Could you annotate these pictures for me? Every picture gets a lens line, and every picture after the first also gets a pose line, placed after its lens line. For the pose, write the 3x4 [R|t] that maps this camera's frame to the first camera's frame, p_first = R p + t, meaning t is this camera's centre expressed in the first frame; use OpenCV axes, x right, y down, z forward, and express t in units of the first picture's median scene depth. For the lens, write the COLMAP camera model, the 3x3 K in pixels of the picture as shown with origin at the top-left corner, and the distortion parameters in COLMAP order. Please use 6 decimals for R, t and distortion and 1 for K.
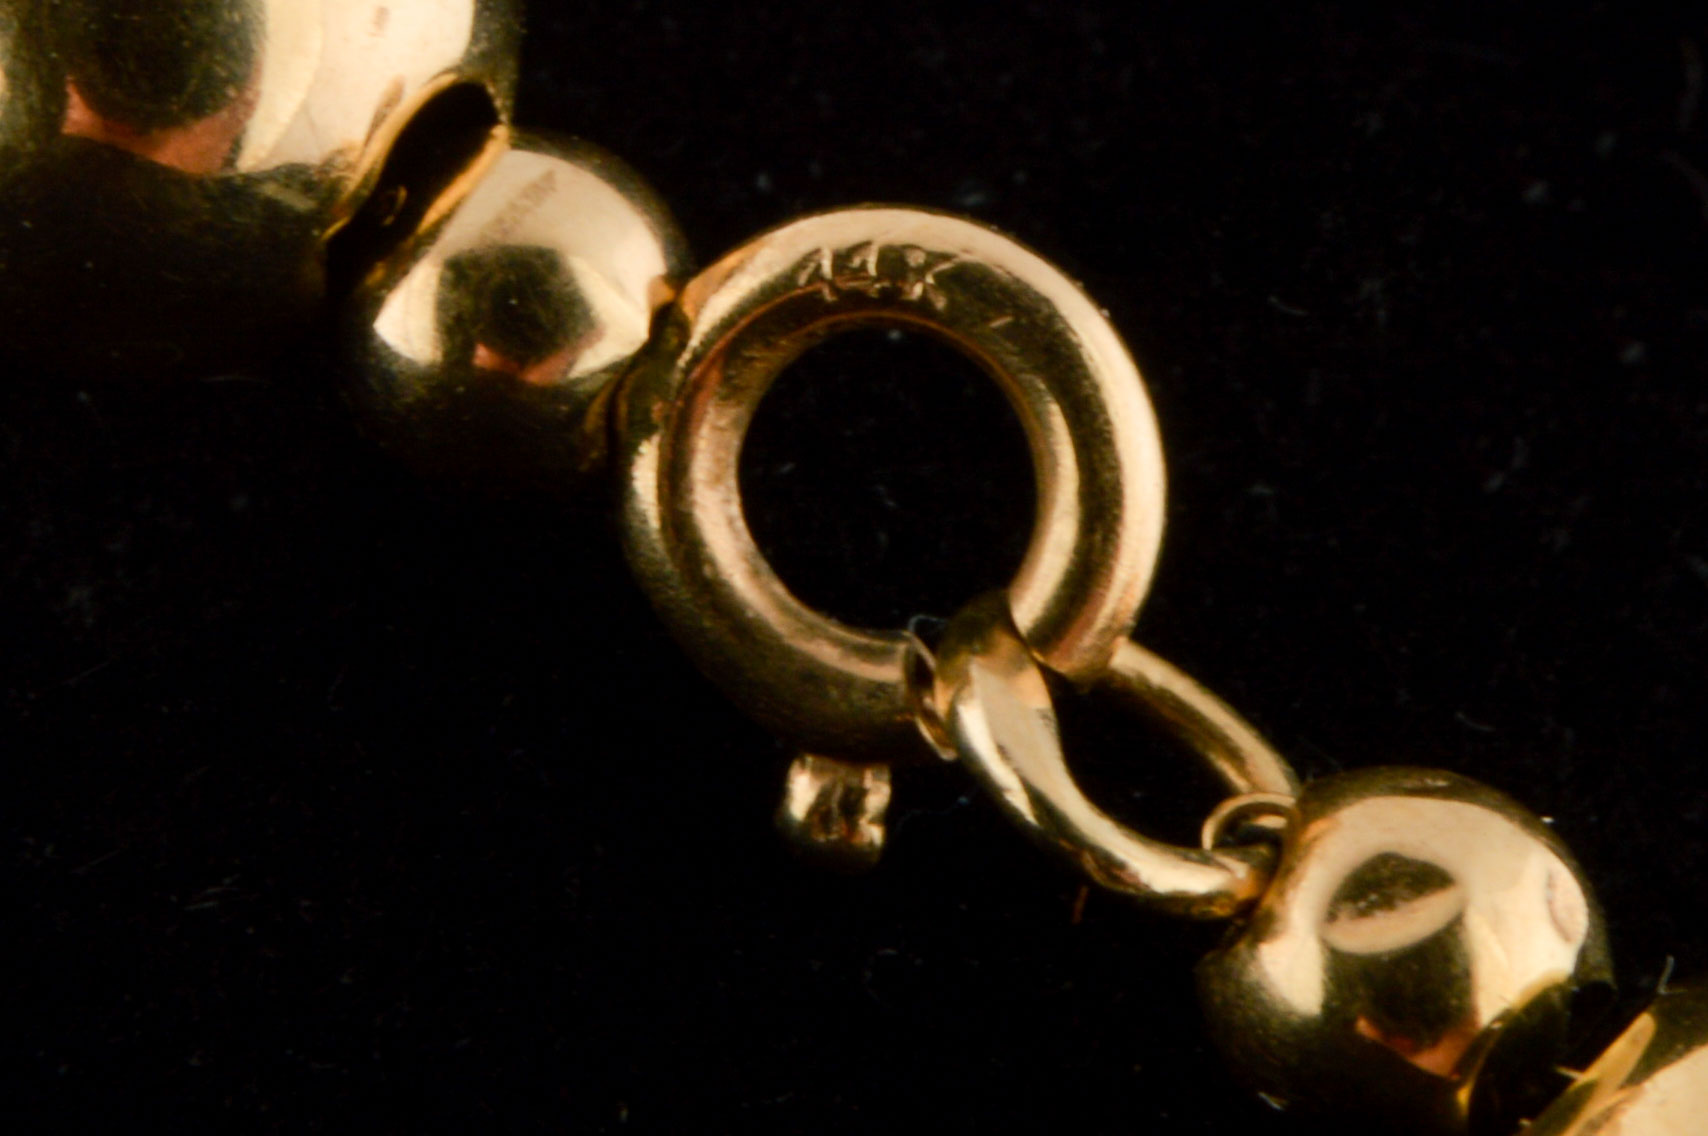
lens RADIAL K [[2651.3, 0, 853.4], [0, 2651.3, 570.3], [0, 0, 1]] dist [0.016540, 0.000000]
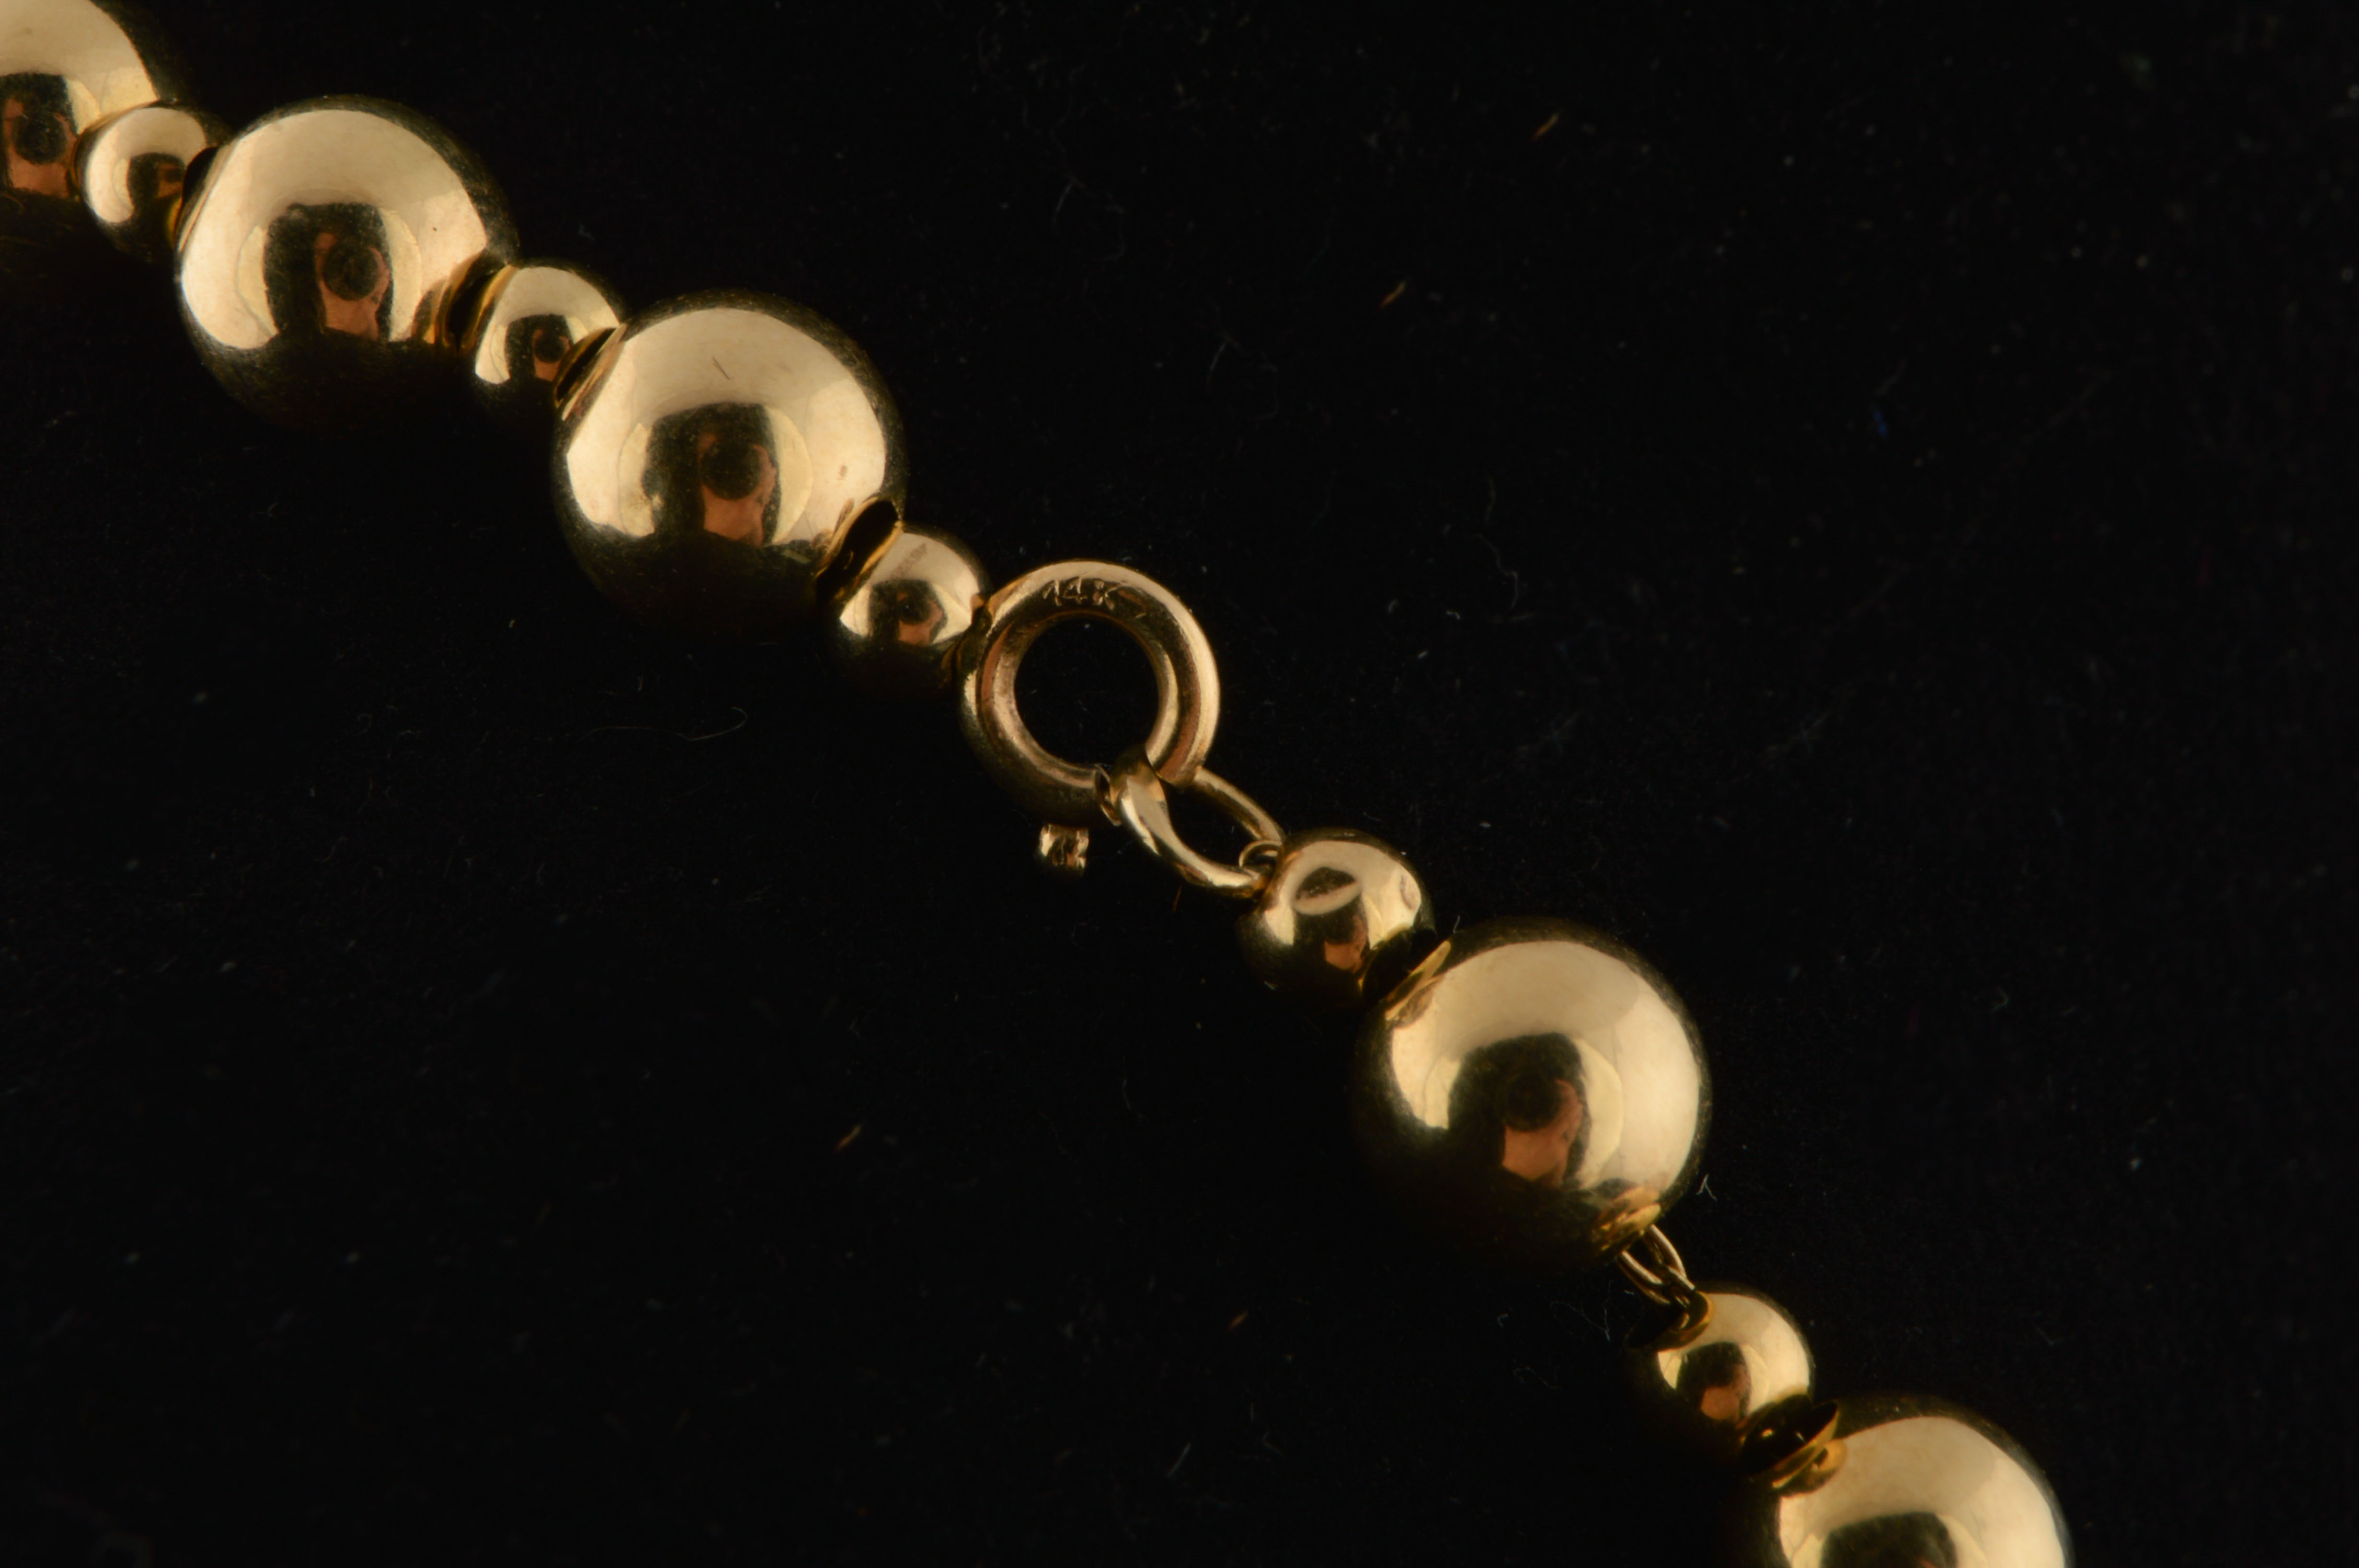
lens RADIAL K [[4552.0, 0, 1178.5], [0, 4552.0, 779.7], [0, 0, 1]] dist [-0.517490, 0.000000]
pose [[0.997688, -0.005477, 0.067744, -0.157534], [0.005204, 0.999978, 0.004209, 0.020664], [-0.067766, -0.003847, 0.997694, -2.568363]]
